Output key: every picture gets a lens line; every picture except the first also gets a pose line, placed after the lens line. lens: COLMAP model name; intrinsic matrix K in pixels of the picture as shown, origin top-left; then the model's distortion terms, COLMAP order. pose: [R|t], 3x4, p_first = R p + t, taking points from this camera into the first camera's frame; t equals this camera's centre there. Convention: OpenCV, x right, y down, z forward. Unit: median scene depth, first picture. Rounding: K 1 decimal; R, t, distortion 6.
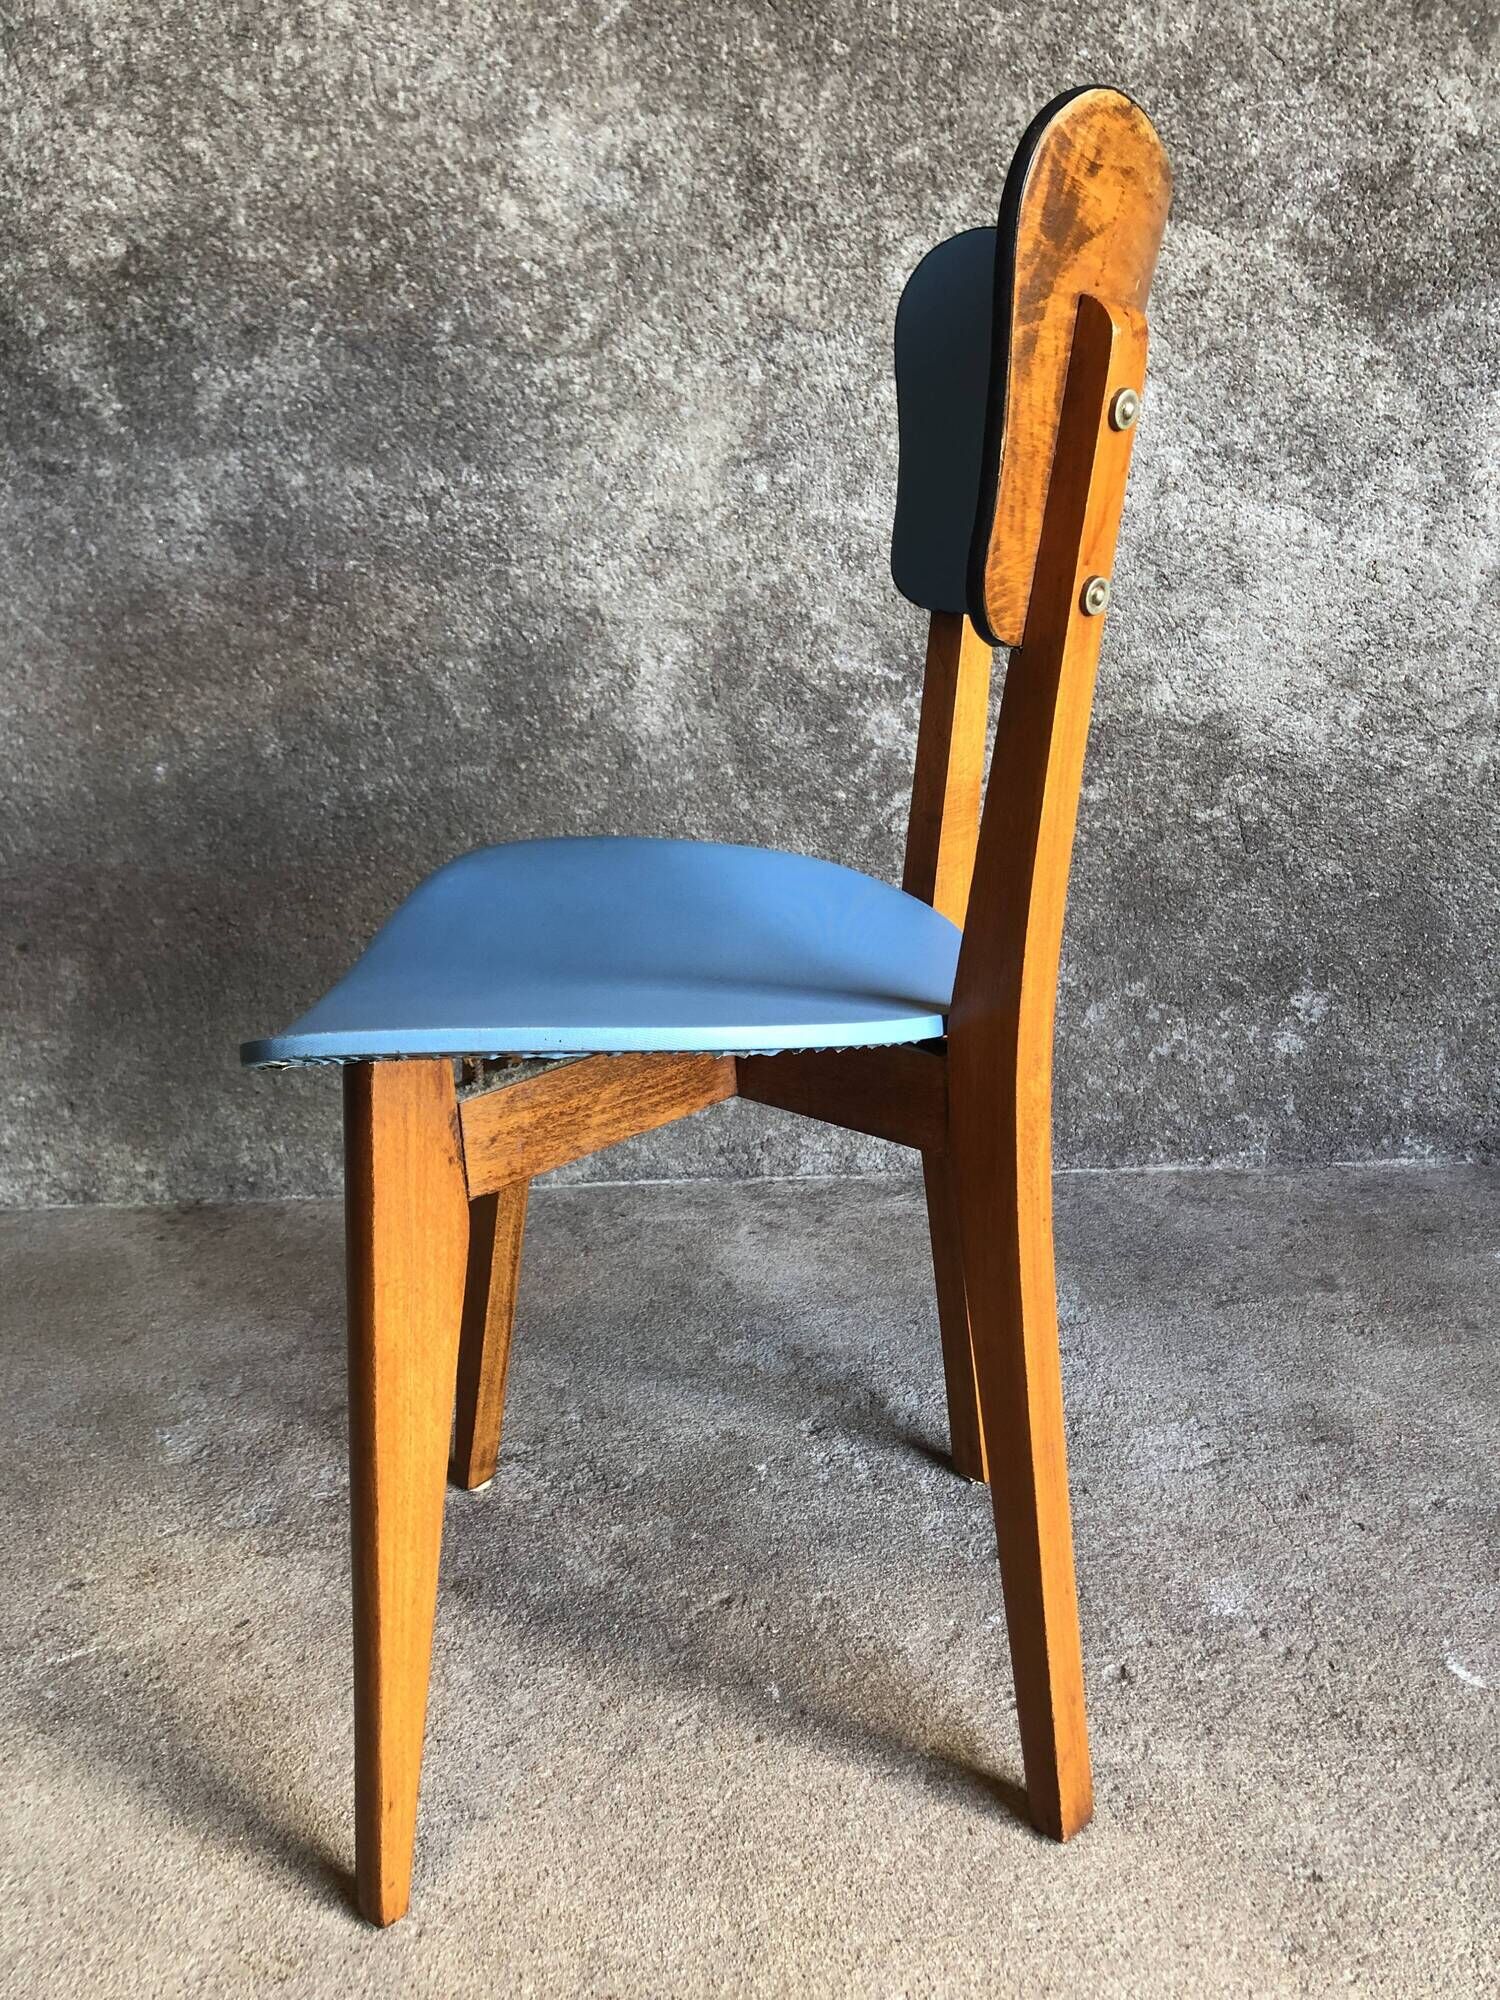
lens RADIAL K [[1639.6, 0, 757.6], [0, 1639.6, 1014.1], [0, 0, 1]] dist [0.010885, 0.006147]
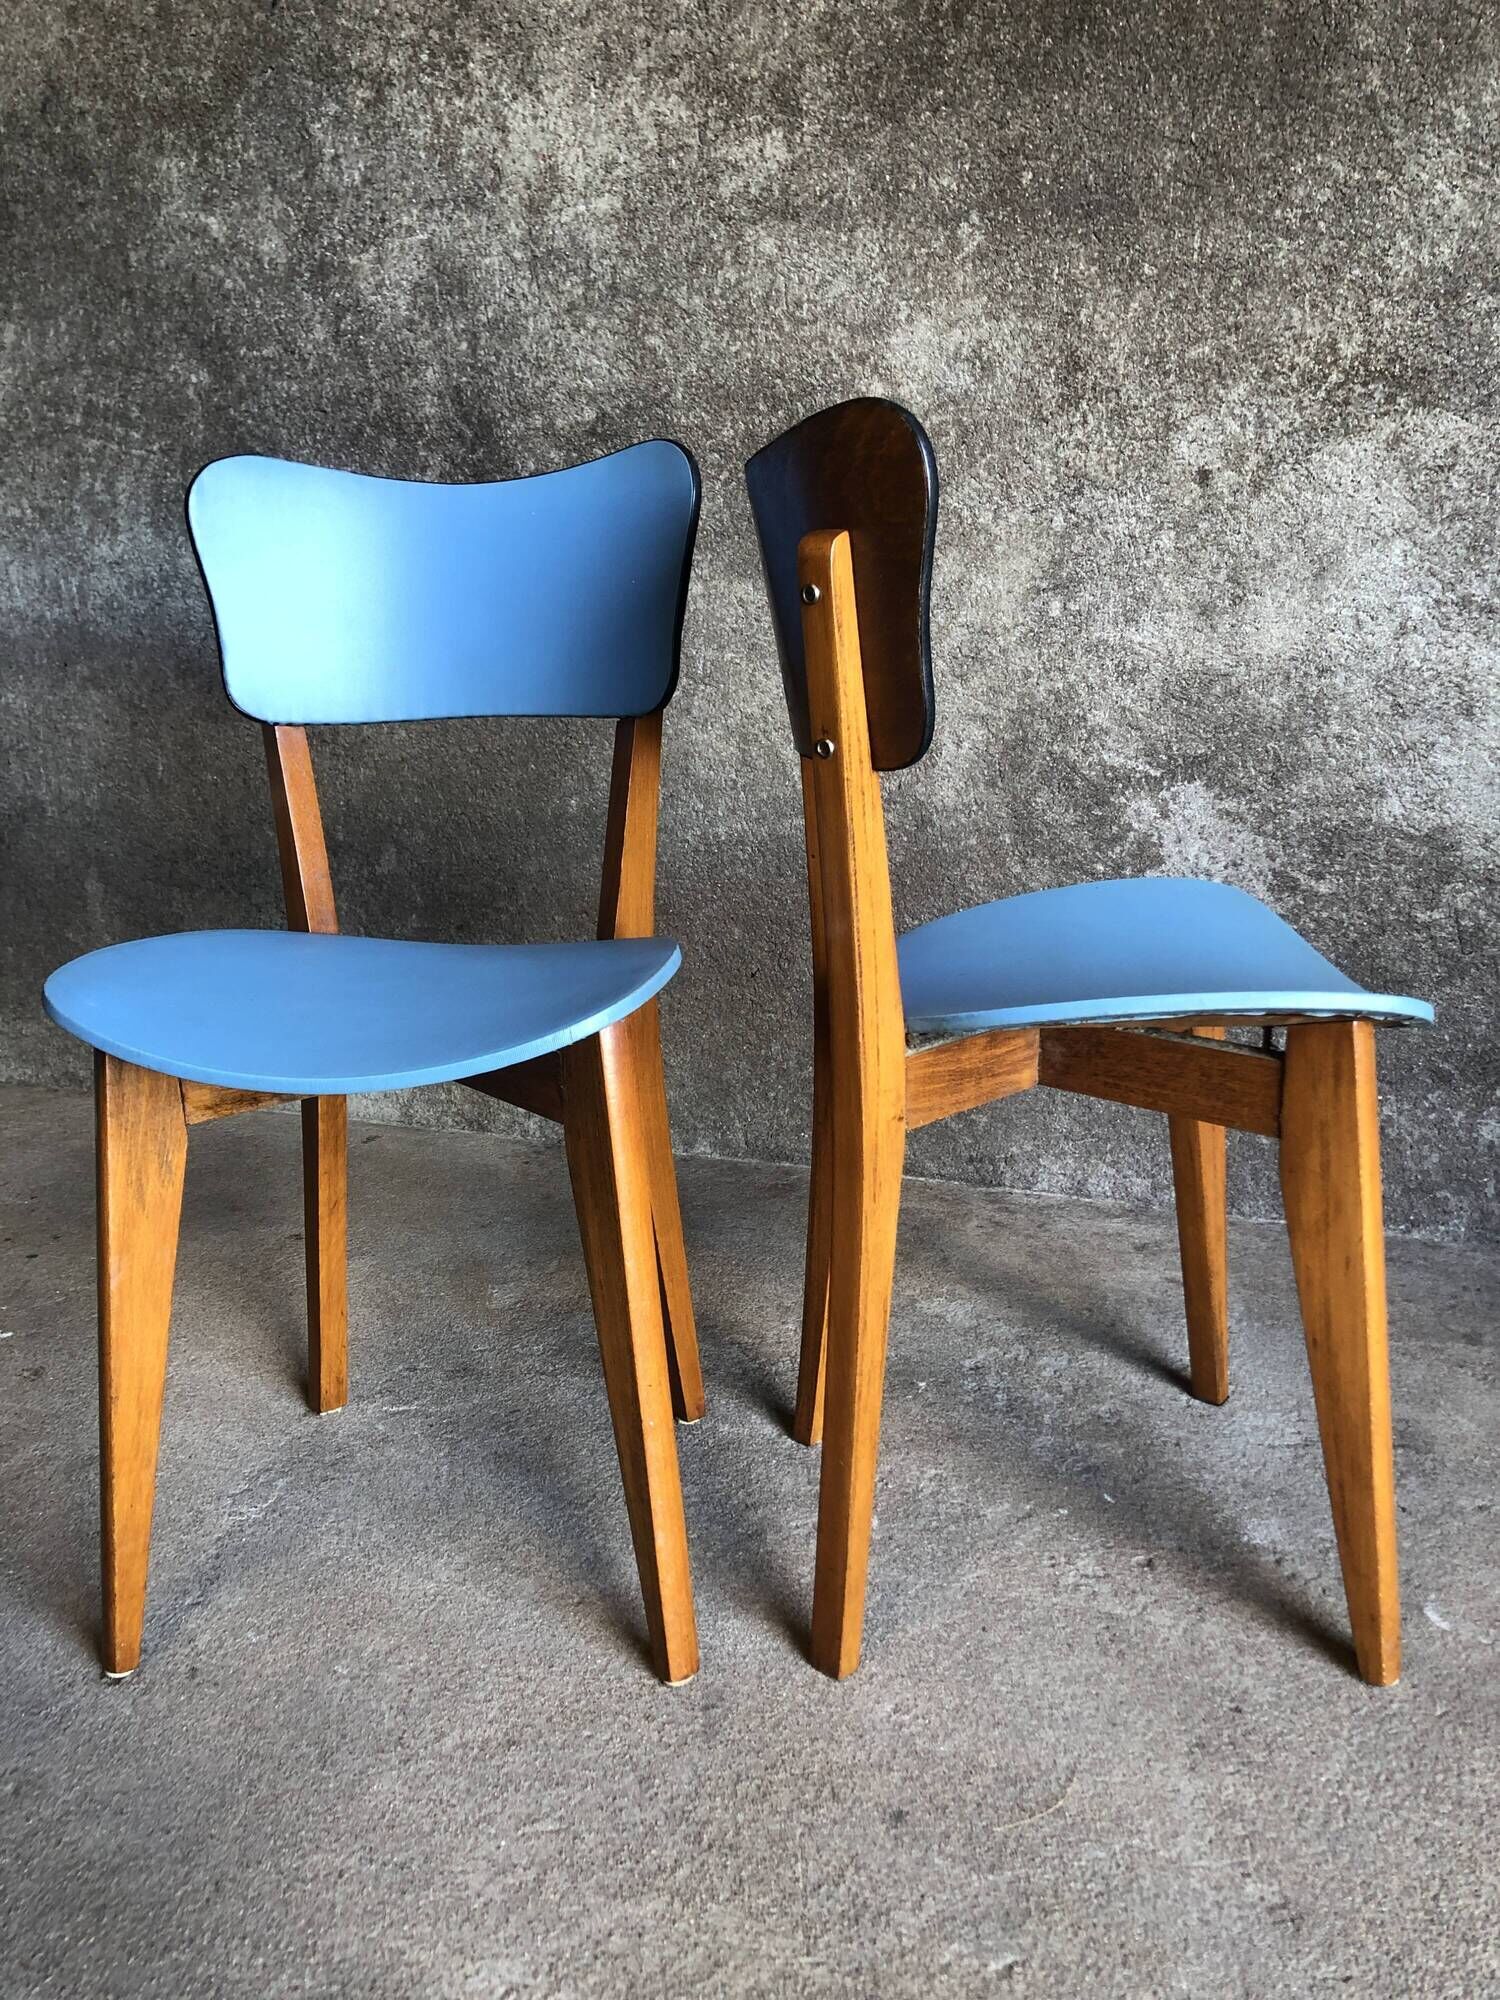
lens RADIAL K [[1639.6, 0, 742.3], [0, 1639.6, 990.0], [0, 0, 1]] dist [0.010885, 0.006147]
pose [[0.955378, 0.113505, -0.272708, 0.146279], [-0.131402, 0.990156, -0.048222, 0.047323], [0.264549, 0.081904, 0.960888, -0.212409]]
